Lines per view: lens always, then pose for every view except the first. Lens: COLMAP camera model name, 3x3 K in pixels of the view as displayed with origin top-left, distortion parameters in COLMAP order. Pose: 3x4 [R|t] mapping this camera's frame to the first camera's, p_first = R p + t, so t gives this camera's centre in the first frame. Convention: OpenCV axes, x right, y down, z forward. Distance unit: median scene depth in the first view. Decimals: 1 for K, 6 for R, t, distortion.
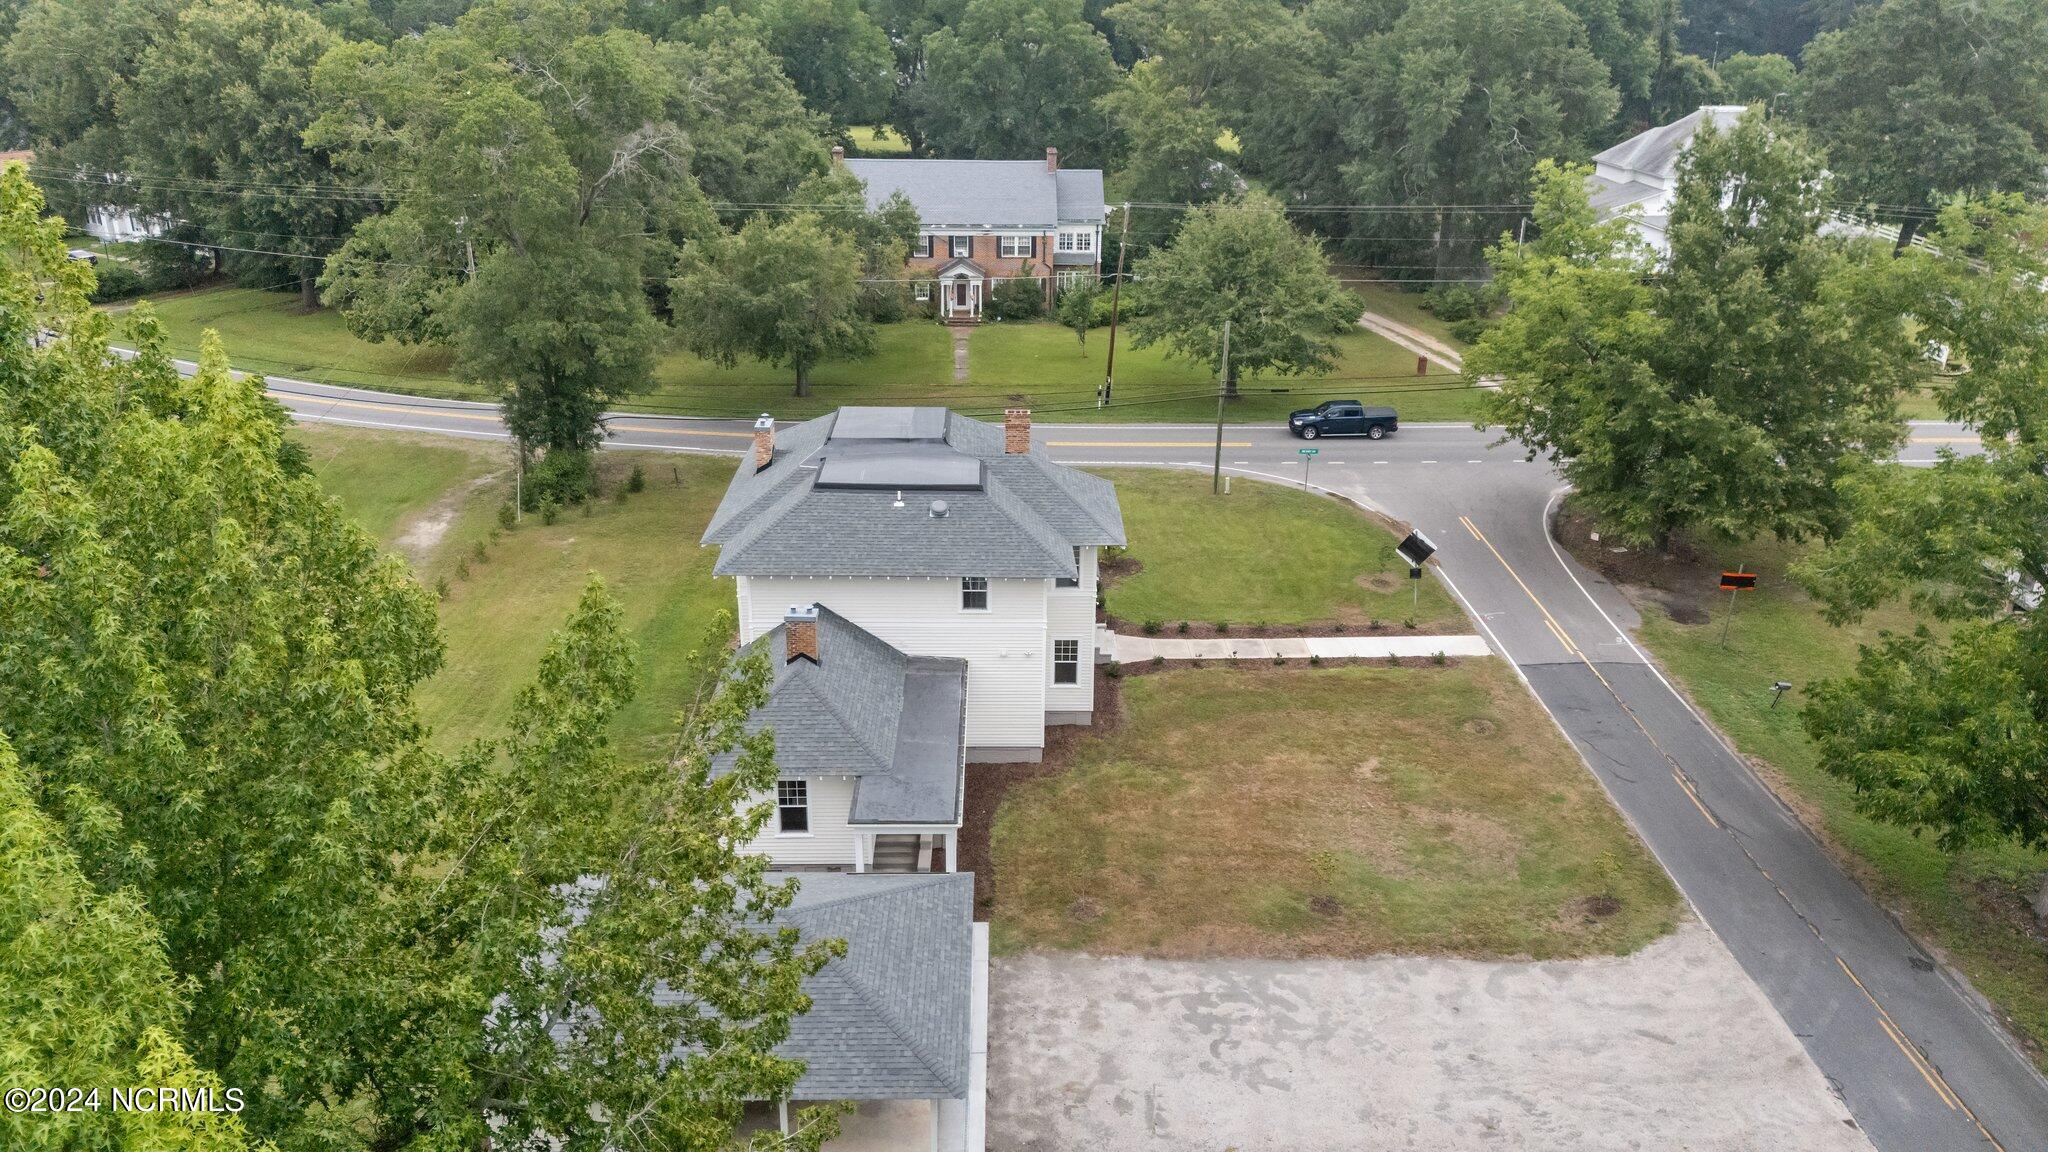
lens RADIAL K [[1506.0, 0, 1024.0], [0, 1506.0, 576.0], [0, 0, 1]] dist [0.120353, -0.154212]
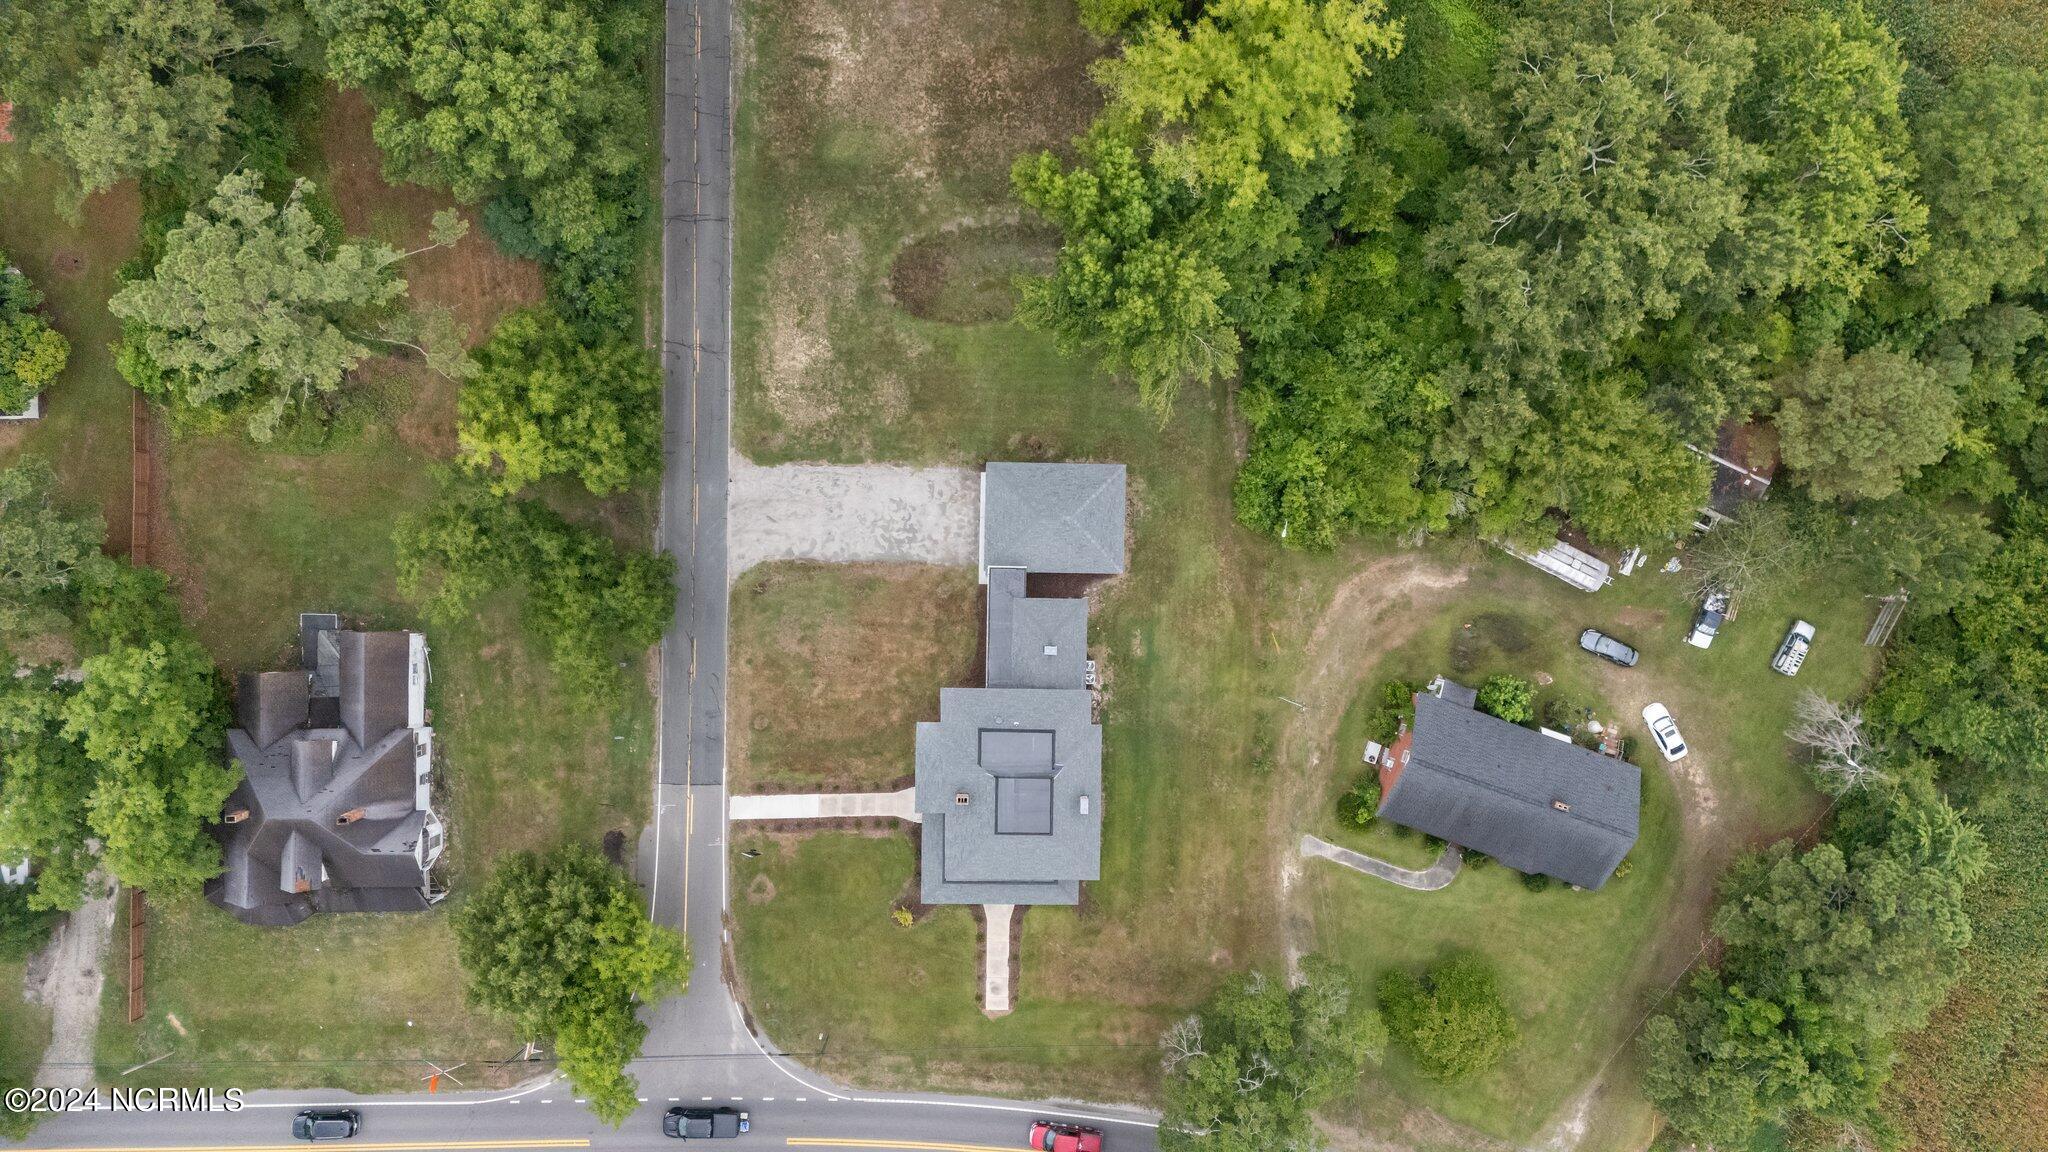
lens RADIAL K [[1506.0, 0, 1024.0], [0, 1506.0, 576.0], [0, 0, 1]] dist [0.120353, -0.154212]
pose [[-0.998415, -0.032866, -0.045686, 0.016041], [-0.031093, -0.354513, 0.934534, -1.779951], [-0.046911, 0.934473, 0.352930, -0.018398]]
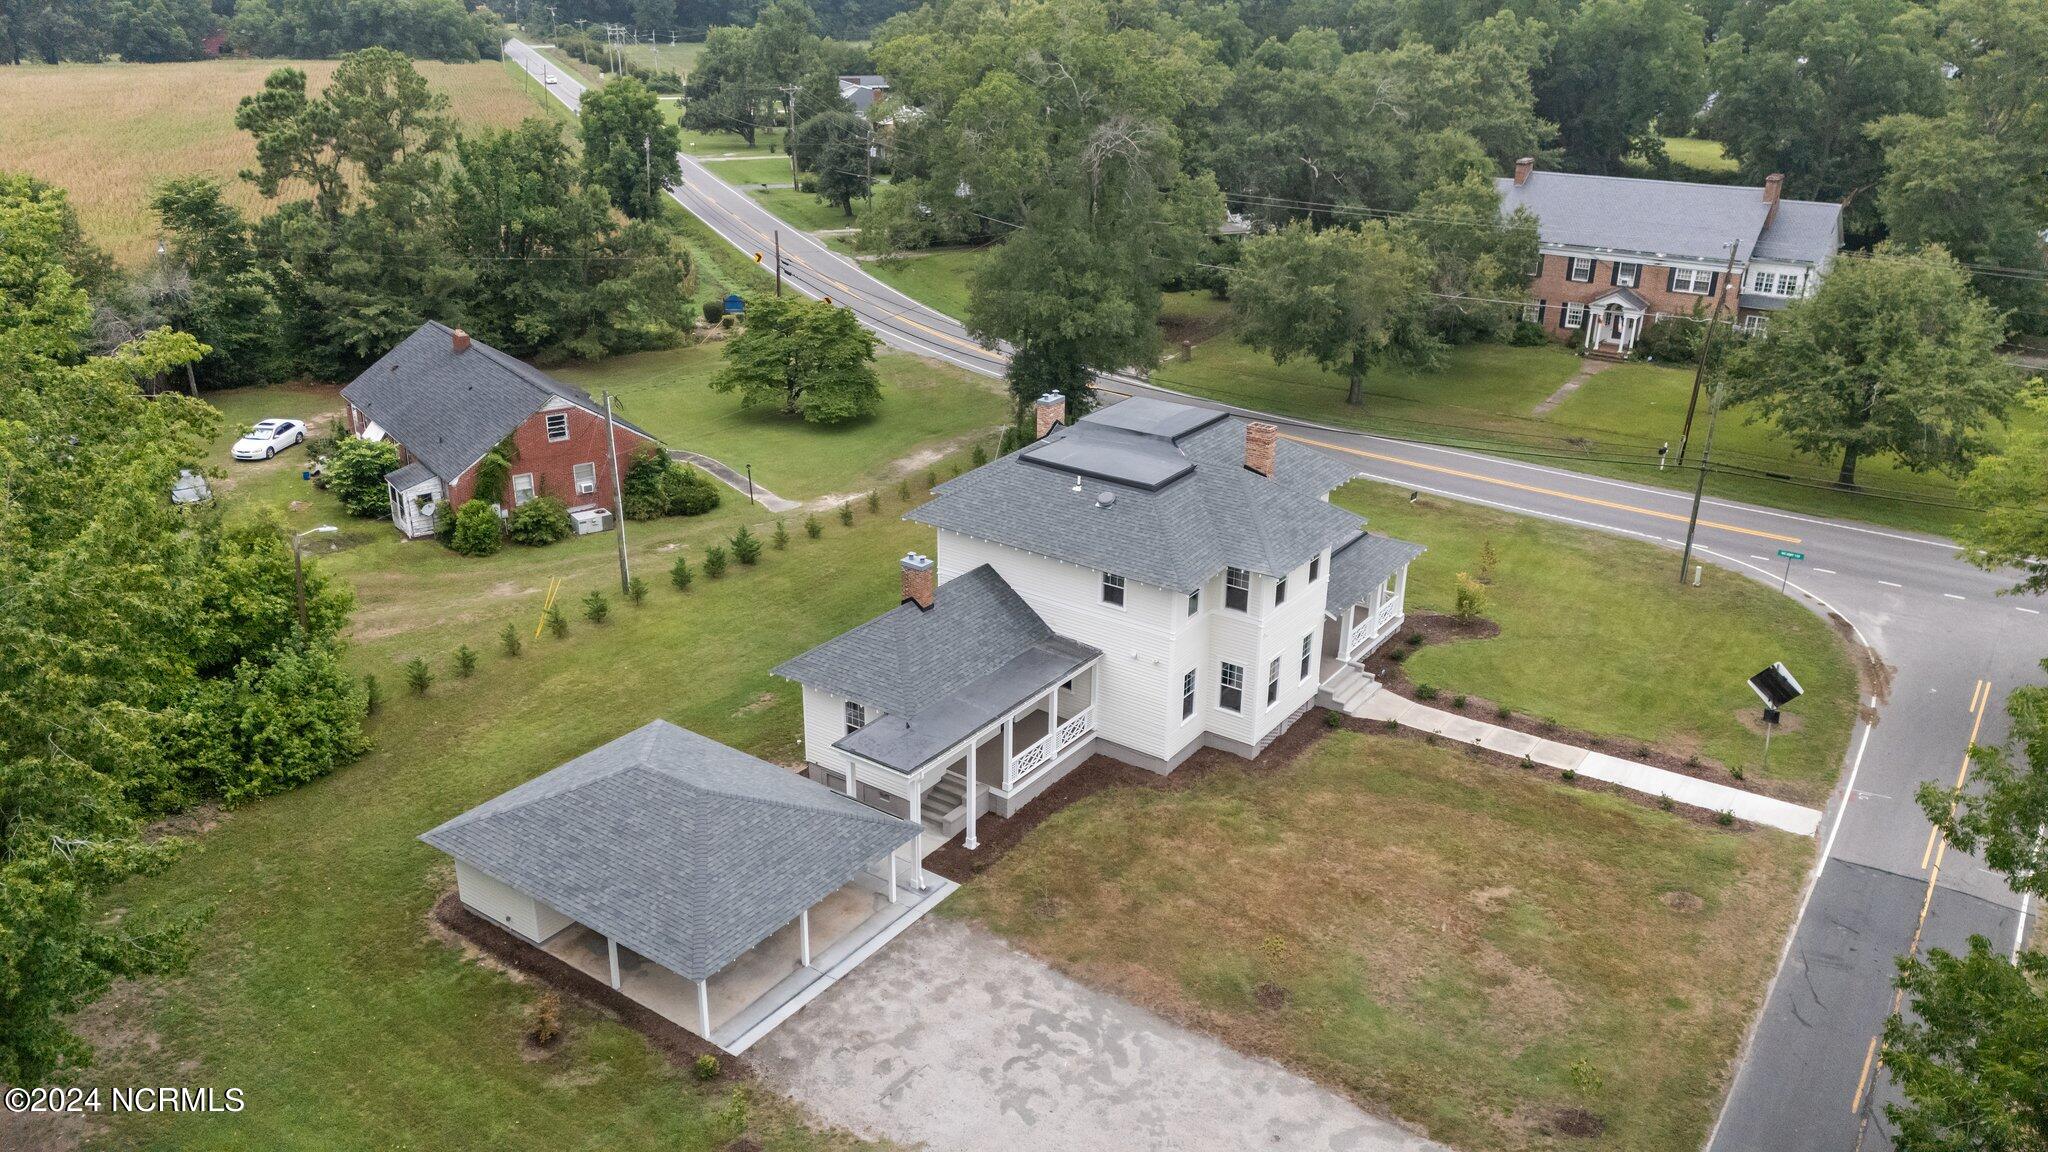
lens RADIAL K [[1506.0, 0, 1024.0], [0, 1506.0, 576.0], [0, 0, 1]] dist [0.120353, -0.154212]
pose [[0.805281, 0.222436, -0.549585, 0.390941], [-0.224400, 0.972344, 0.064737, -0.040054], [0.548786, 0.071195, 0.832925, 0.103908]]
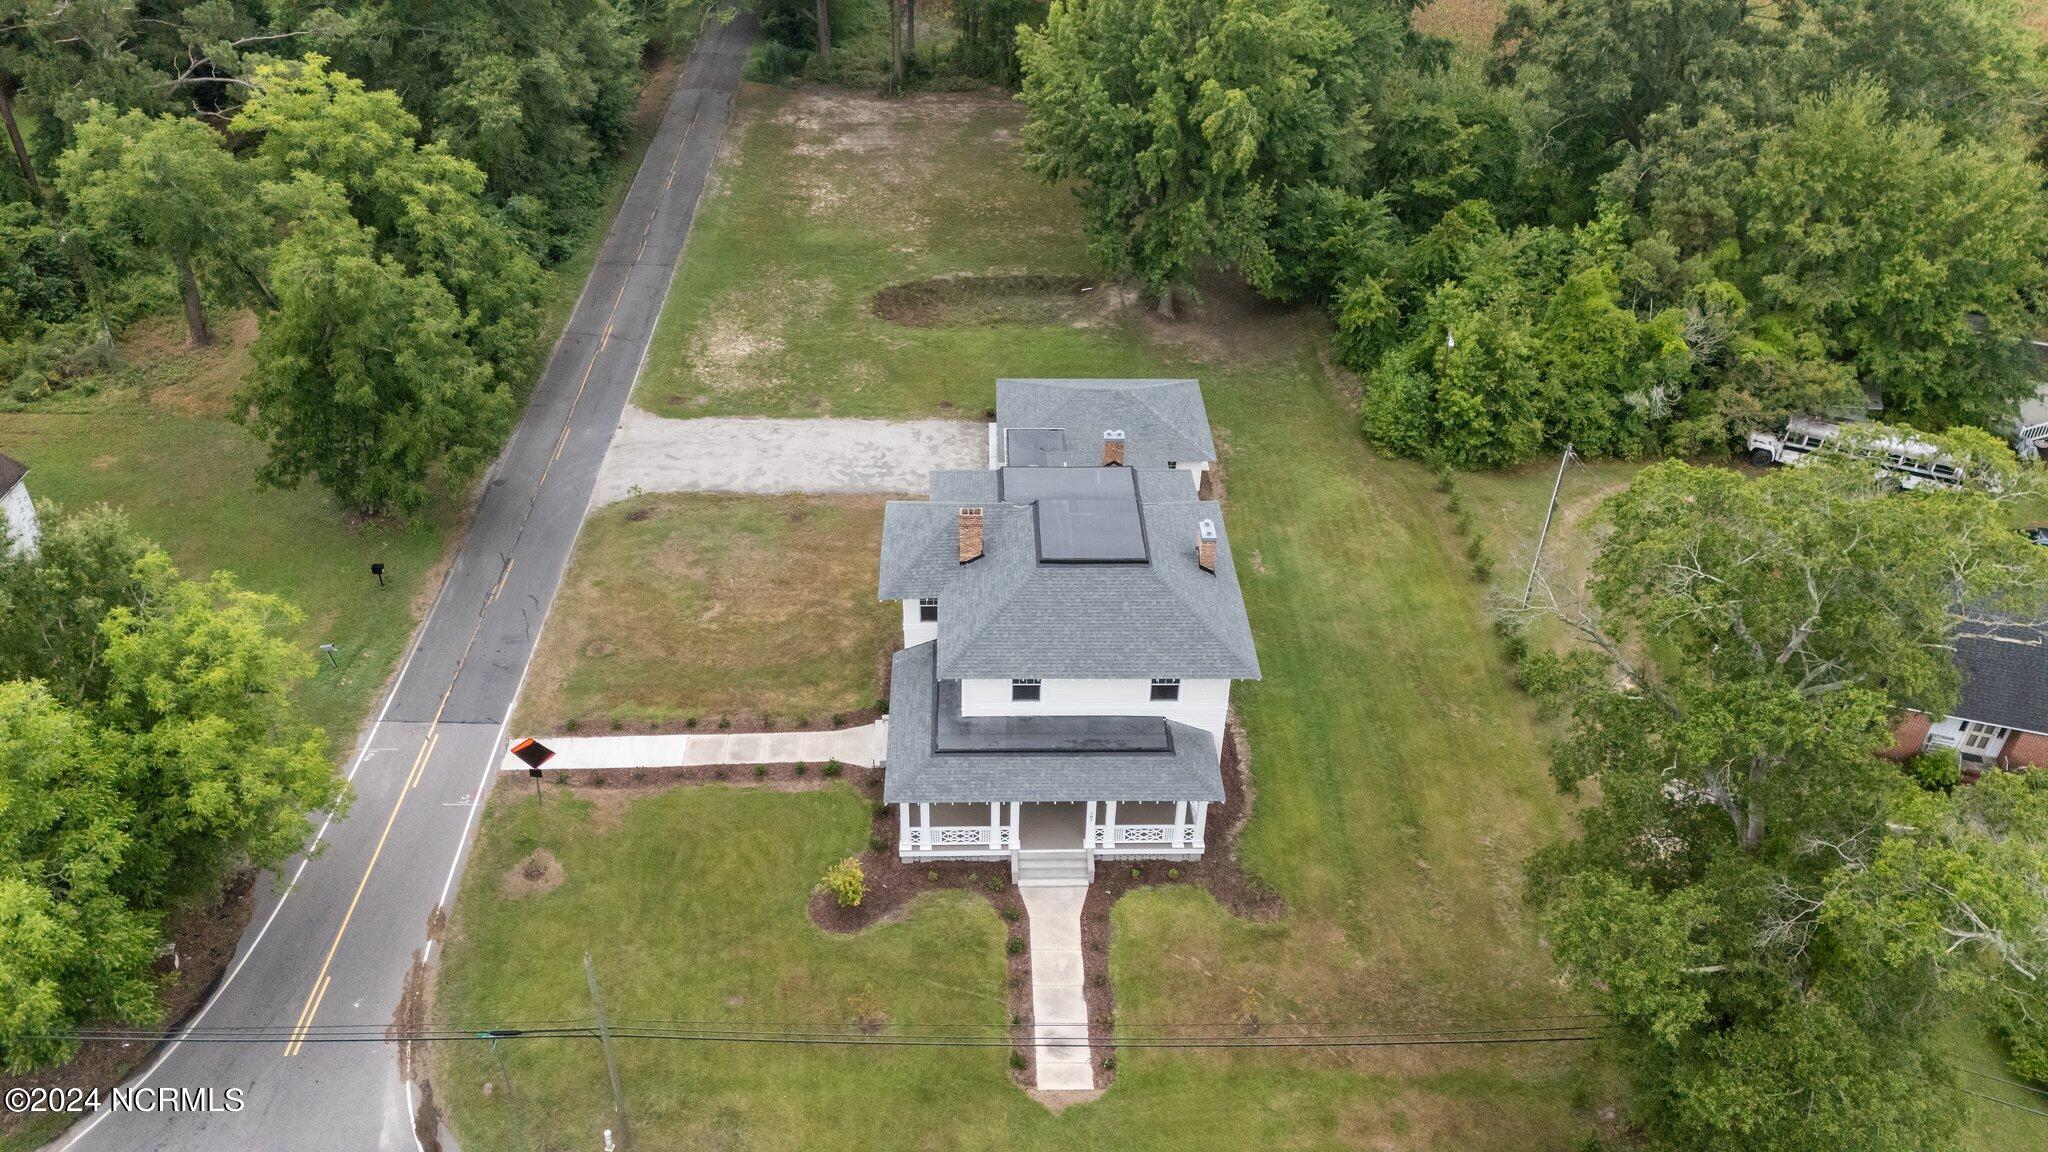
lens RADIAL K [[1473.2, 0, 1024.0], [0, 1473.2, 576.0], [0, 0, 1]] dist [0.053263, 0.000666]
pose [[-0.999526, -0.015279, -0.026726, -0.012861], [-0.030759, 0.531193, 0.846692, -0.884666], [0.001260, 0.847113, -0.531411, 1.456389]]
